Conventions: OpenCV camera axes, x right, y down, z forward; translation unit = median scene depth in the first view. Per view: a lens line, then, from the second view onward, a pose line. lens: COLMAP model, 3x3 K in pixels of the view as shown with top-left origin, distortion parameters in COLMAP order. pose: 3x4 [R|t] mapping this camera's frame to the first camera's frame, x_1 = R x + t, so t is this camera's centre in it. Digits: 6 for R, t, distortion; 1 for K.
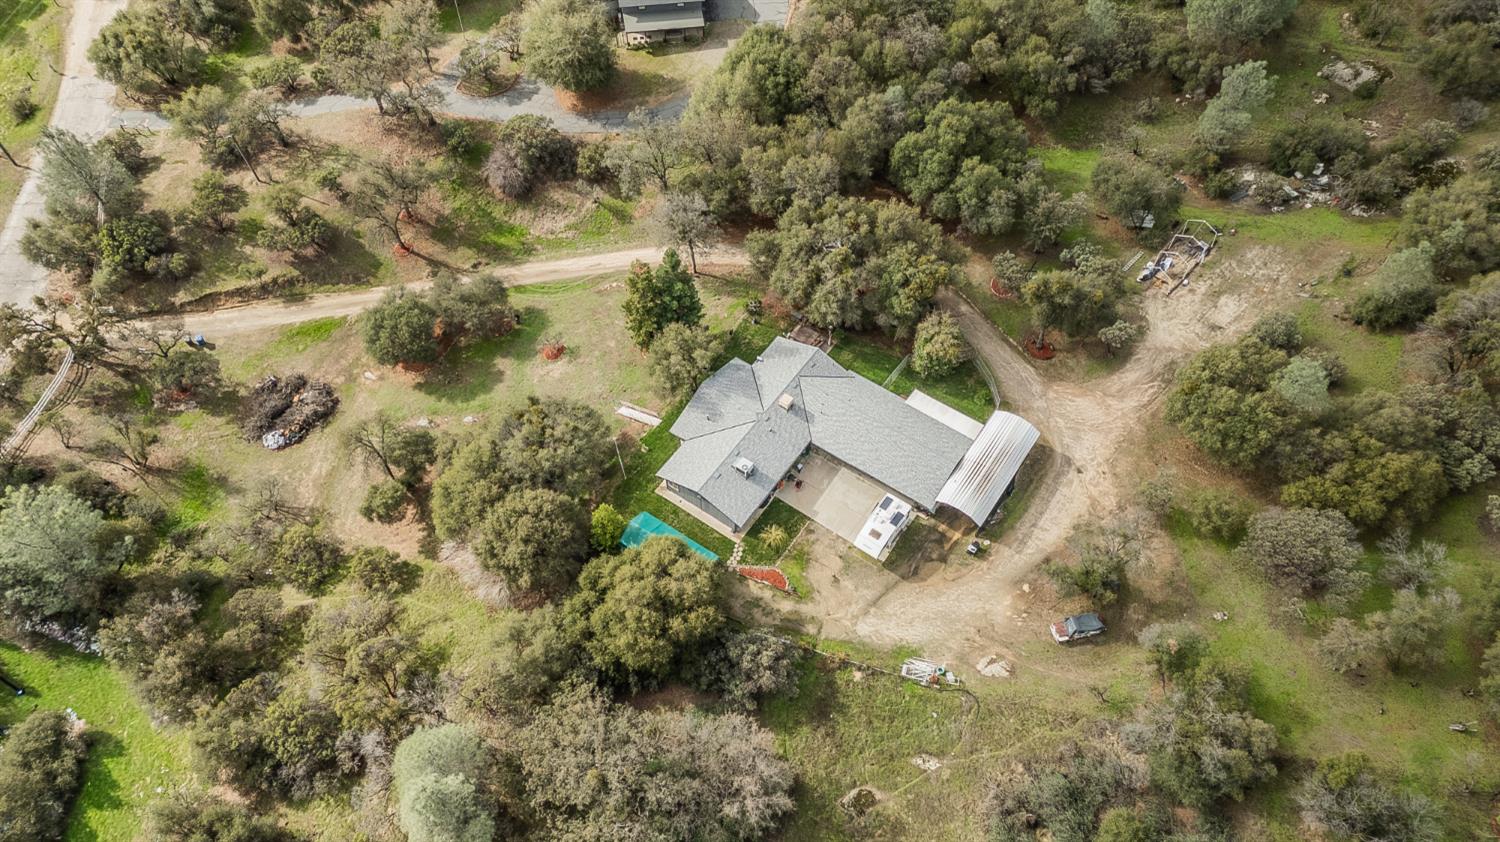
lens RADIAL K [[1037.2, 0, 748.6], [0, 1037.2, 422.7], [0, 0, 1]] dist [0.074059, -0.040262]
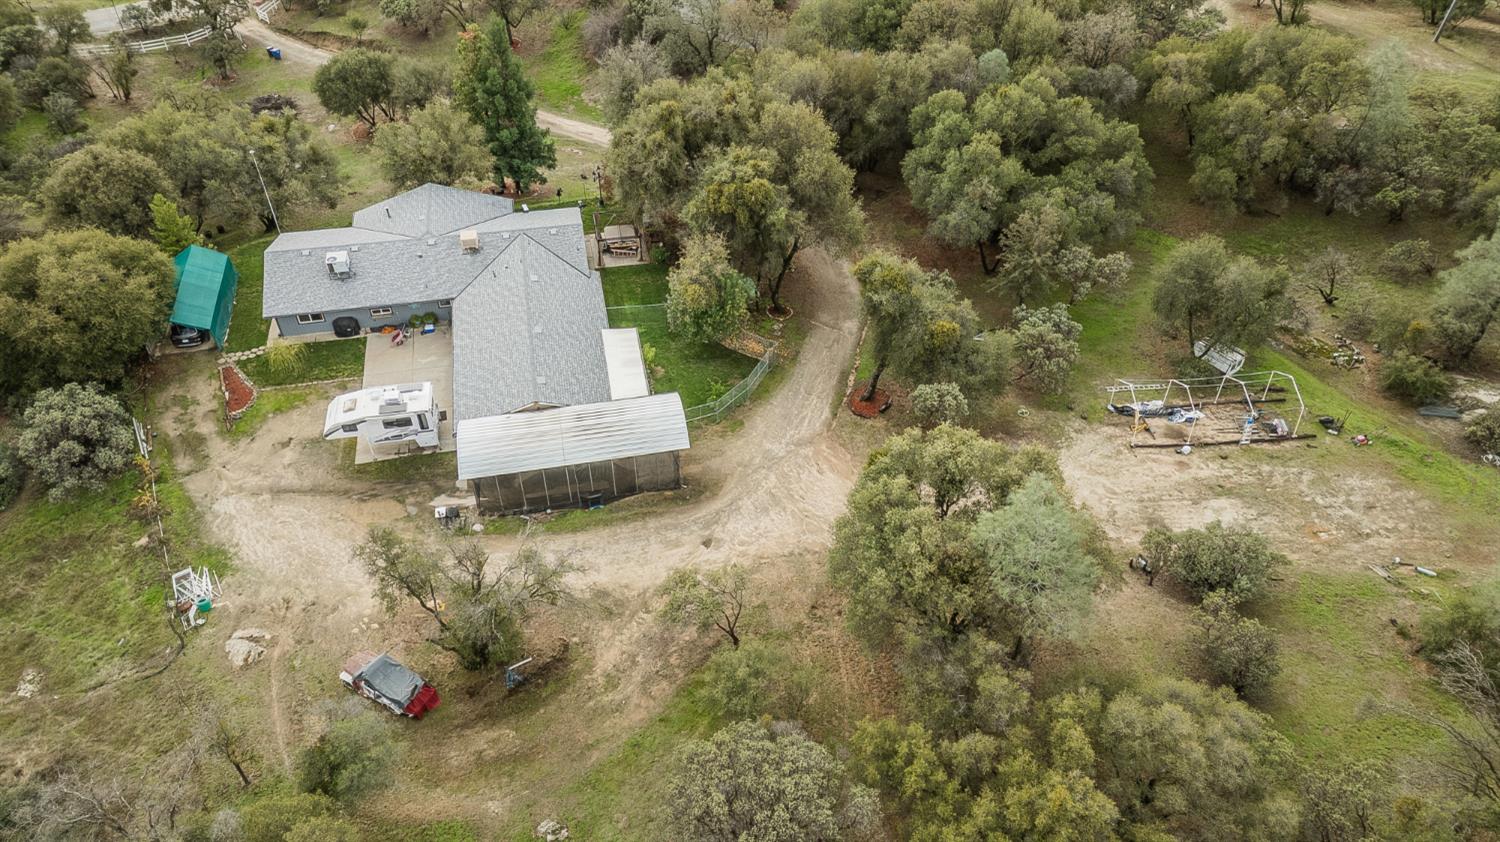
lens RADIAL K [[1037.2, 0, 748.6], [0, 1037.2, 422.7], [0, 0, 1]] dist [0.074059, -0.040262]
pose [[0.723007, 0.470290, -0.506053, 0.548858], [-0.573630, 0.816885, -0.060401, 0.013577], [0.384981, 0.333957, 0.860385, 0.483953]]
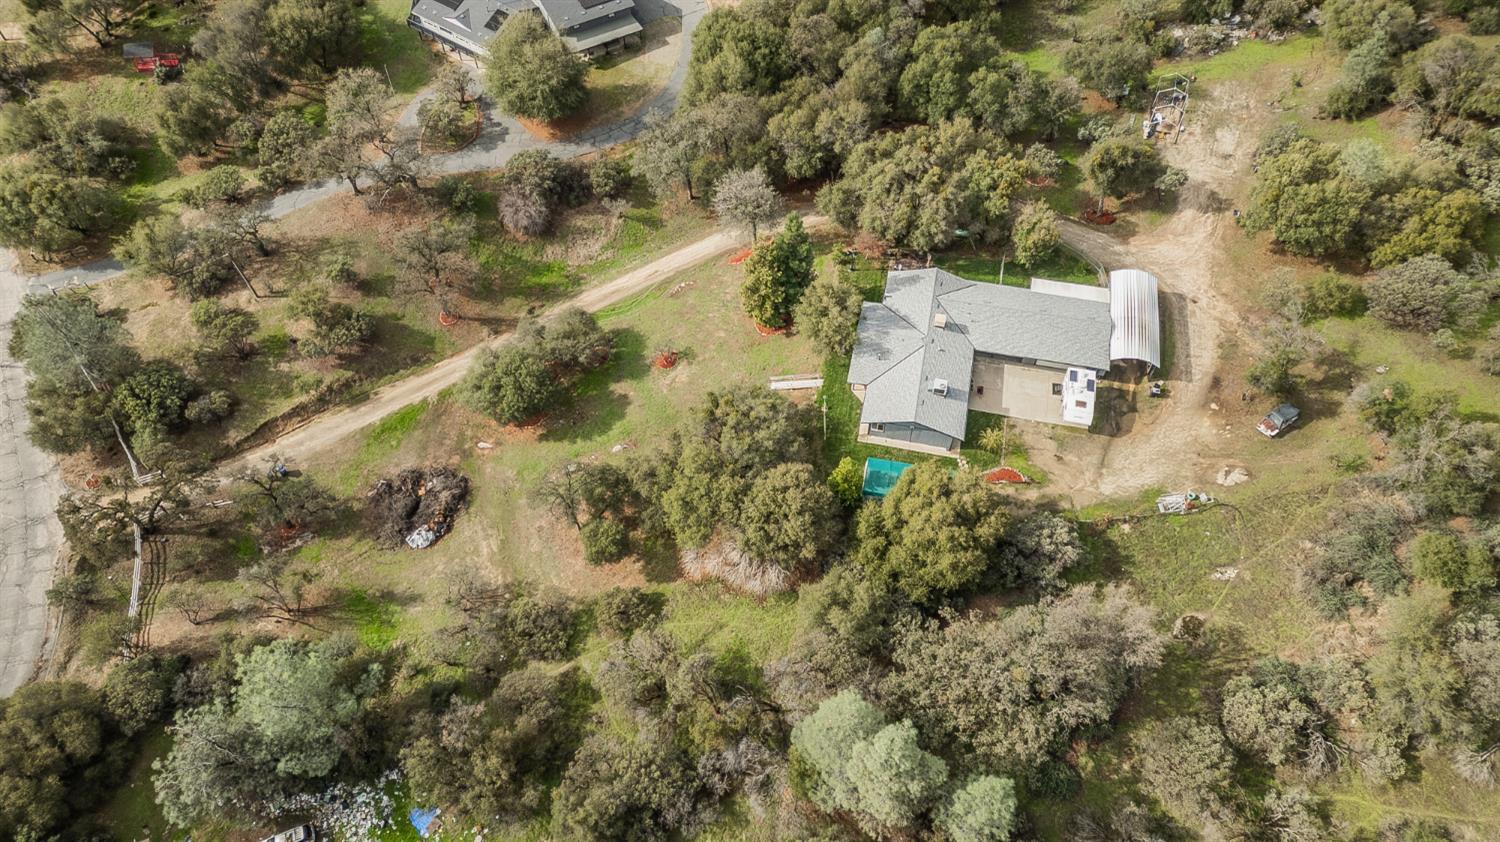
lens RADIAL K [[1037.2, 0, 748.6], [0, 1037.2, 422.7], [0, 0, 1]] dist [0.074059, -0.040262]
pose [[0.920677, -0.315706, 0.229530, -0.392095], [0.322516, 0.946528, 0.008243, 0.005803], [-0.219859, 0.066438, 0.973267, 0.026573]]
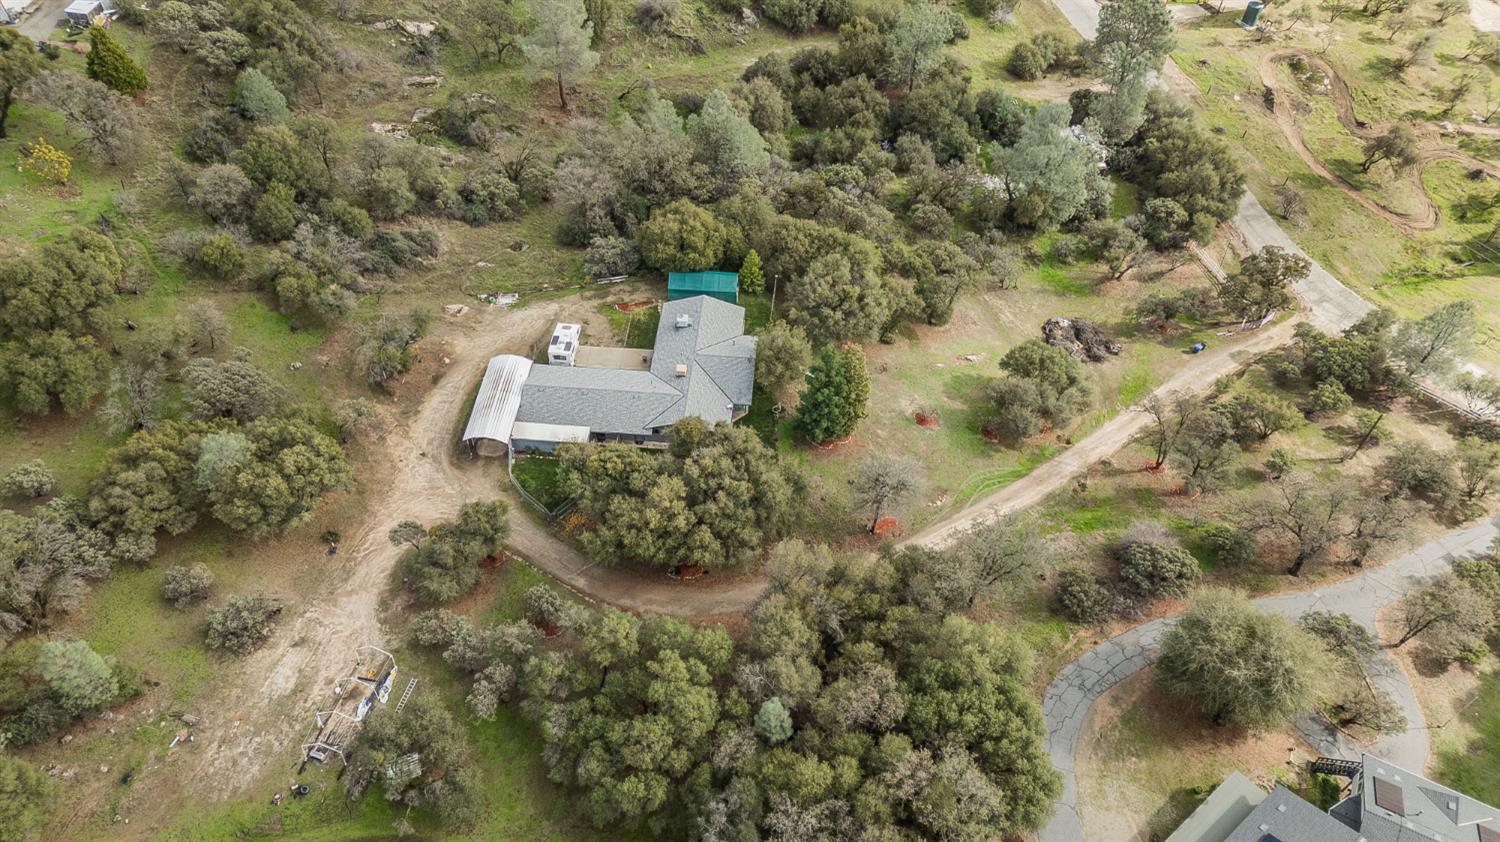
lens RADIAL K [[1037.2, 0, 748.6], [0, 1037.2, 422.7], [0, 0, 1]] dist [0.074059, -0.040262]
pose [[-0.861205, 0.365274, -0.353412, 0.376055], [-0.429794, -0.152222, 0.890003, -1.020126], [0.271298, 0.918370, 0.288087, 0.702433]]
